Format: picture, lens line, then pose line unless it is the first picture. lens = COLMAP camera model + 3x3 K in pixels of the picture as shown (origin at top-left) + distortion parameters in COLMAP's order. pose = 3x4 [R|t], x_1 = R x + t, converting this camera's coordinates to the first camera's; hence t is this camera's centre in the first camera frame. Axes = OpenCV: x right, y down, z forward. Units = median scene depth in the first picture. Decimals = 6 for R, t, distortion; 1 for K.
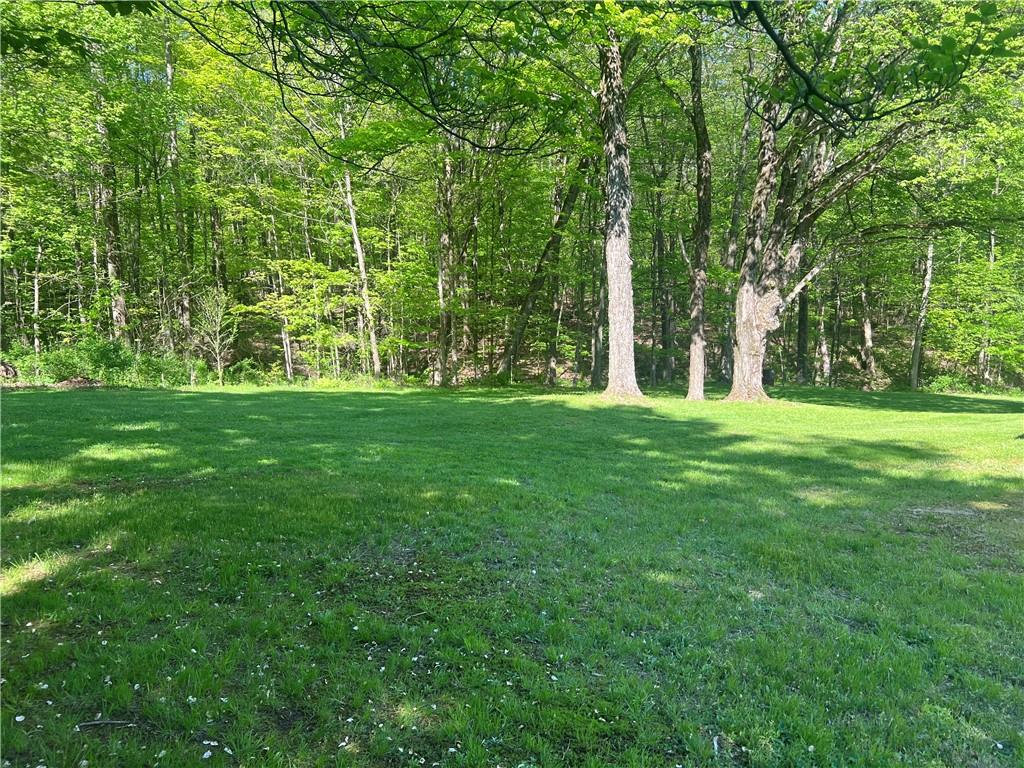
lens RADIAL K [[779.0, 0, 512.0], [0, 779.0, 384.0], [0, 0, 1]] dist [0.055422, -0.068407]
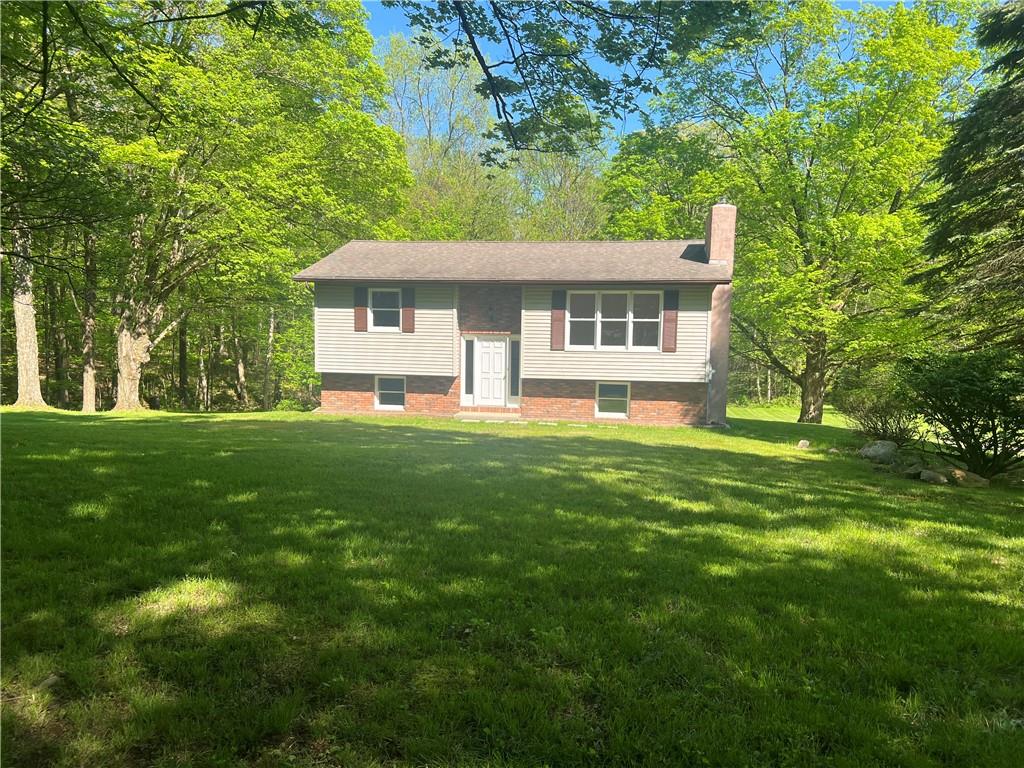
lens RADIAL K [[756.8, 0, 513.5], [0, 756.8, 398.4], [0, 0, 1]] dist [0.002553, 0.001270]
pose [[0.739123, -0.016077, 0.673379, -0.115107], [0.038829, 0.999070, -0.018767, 0.052338], [-0.672451, 0.040018, 0.739059, -0.514168]]
